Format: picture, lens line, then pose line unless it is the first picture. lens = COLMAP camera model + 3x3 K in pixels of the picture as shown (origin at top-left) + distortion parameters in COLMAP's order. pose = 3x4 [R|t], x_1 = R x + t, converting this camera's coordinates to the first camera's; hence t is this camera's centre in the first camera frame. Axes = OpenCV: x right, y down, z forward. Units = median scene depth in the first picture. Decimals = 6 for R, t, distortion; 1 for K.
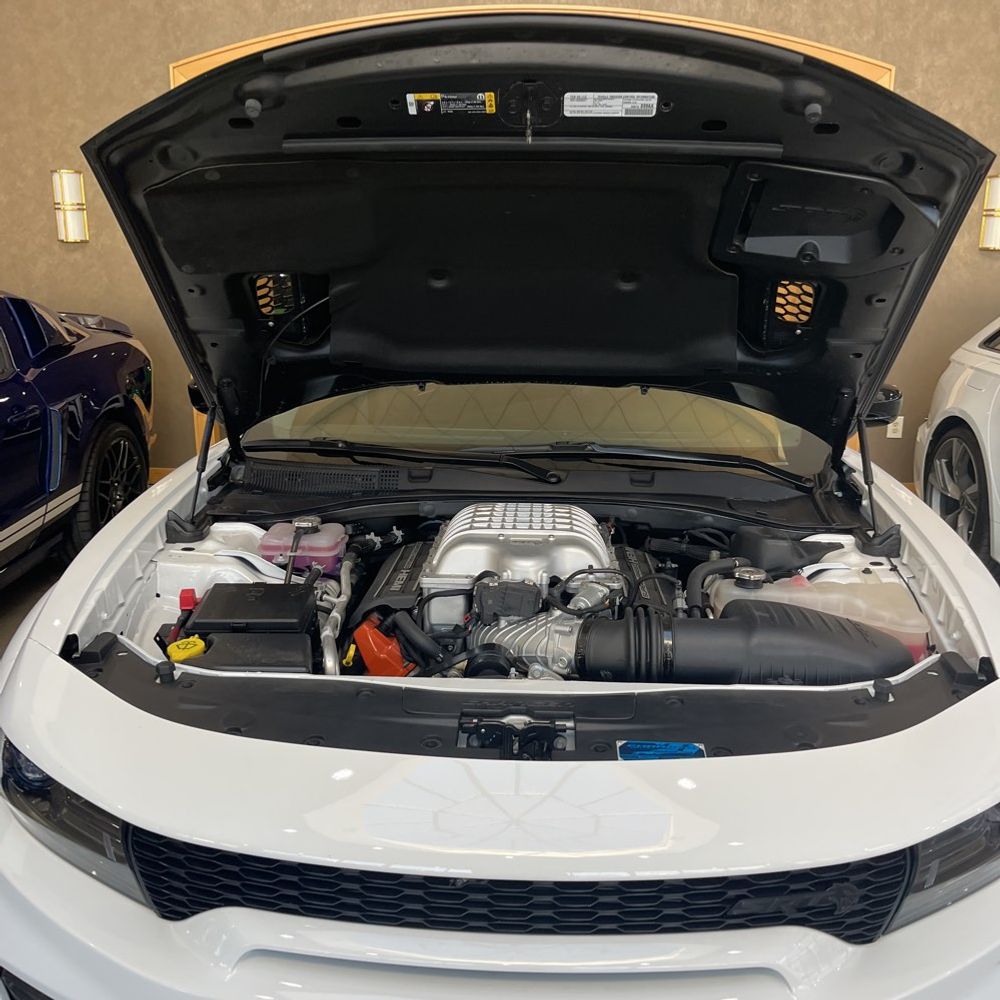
lens RADIAL K [[1009.4, 0, 500.0], [0, 1009.4, 500.0], [0, 0, 1]] dist [0.026355, -0.027823]
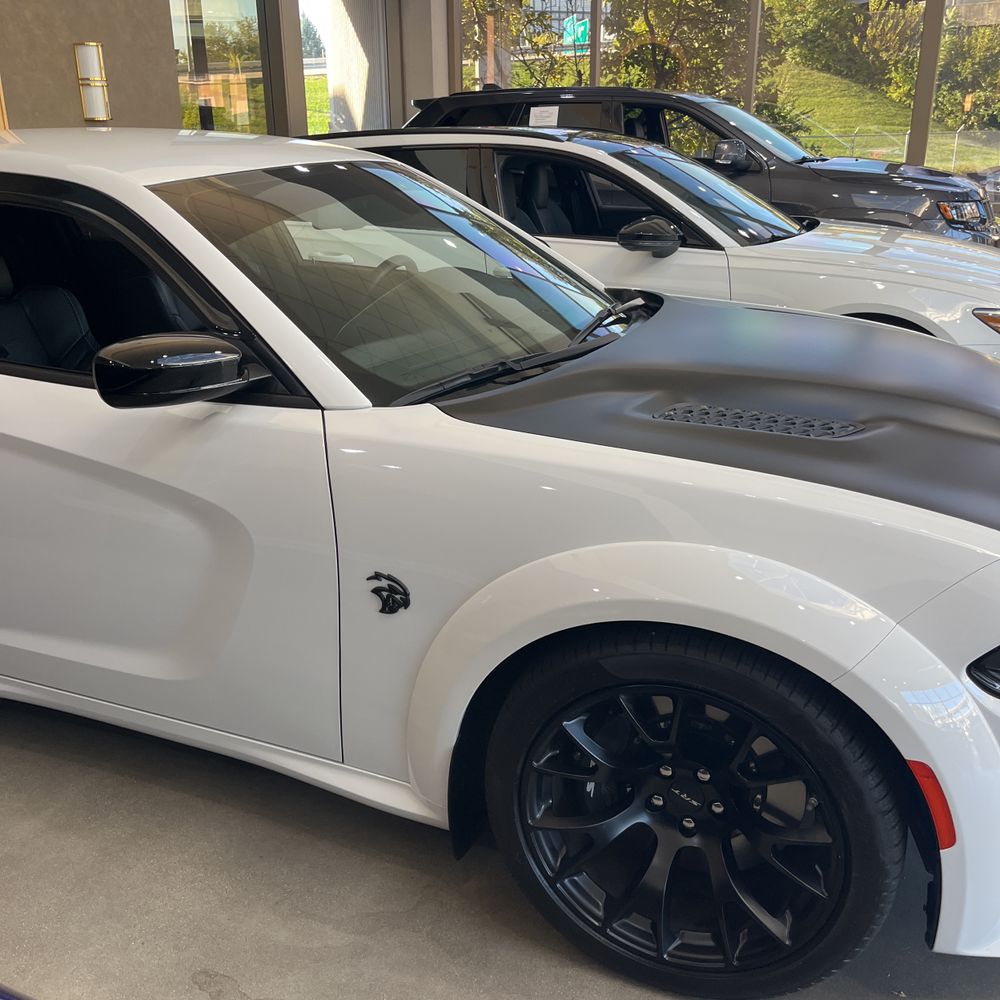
lens RADIAL K [[1008.8, 0, 480.6], [0, 1008.8, 498.4], [0, 0, 1]] dist [0.053805, -0.083295]
pose [[0.321736, -0.335505, 0.885394, -0.518661], [0.229628, 0.934846, 0.270802, -0.101375], [-0.918563, 0.116184, 0.377815, 0.386844]]
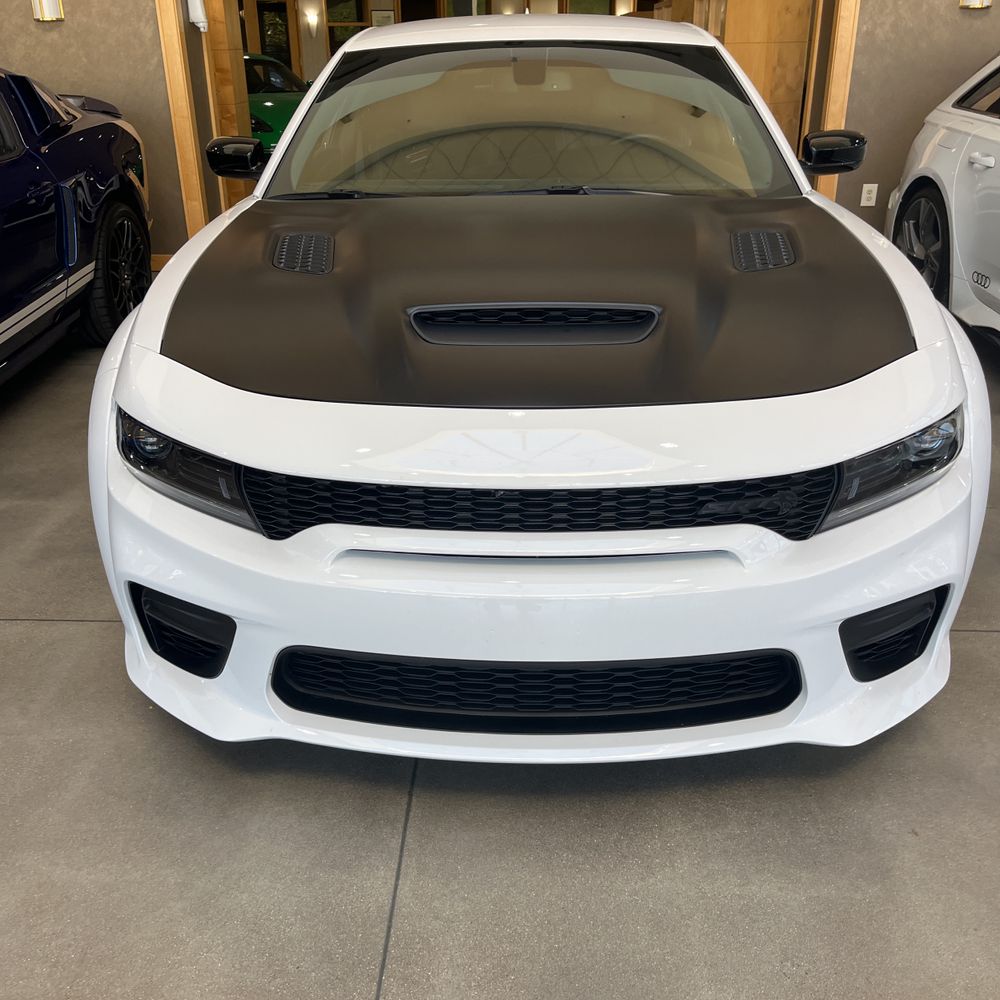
lens RADIAL K [[1008.8, 0, 480.6], [0, 1008.8, 498.4], [0, 0, 1]] dist [0.053805, -0.083295]
pose [[0.999683, -0.024954, 0.003242, -0.018675], [0.023908, 0.982066, 0.187014, 0.036419], [-0.007850, -0.186877, 0.982352, -0.086422]]
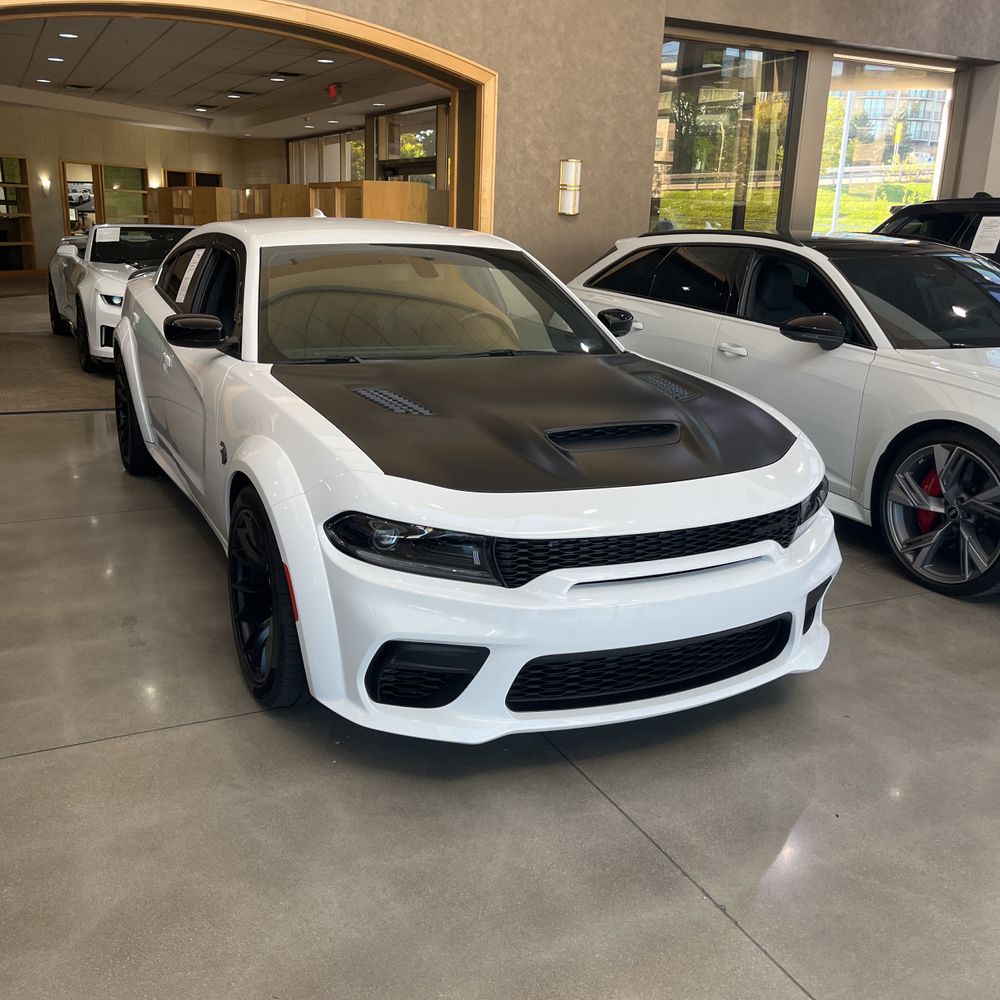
lens RADIAL K [[1031.5, 0, 466.4], [0, 1031.5, 484.5], [0, 0, 1]] dist [0.016055, -0.006257]
pose [[0.880990, -0.102029, 0.462002, -0.392471], [0.084733, 0.994709, 0.058096, 0.028304], [-0.465485, -0.012035, 0.884974, -0.214190]]
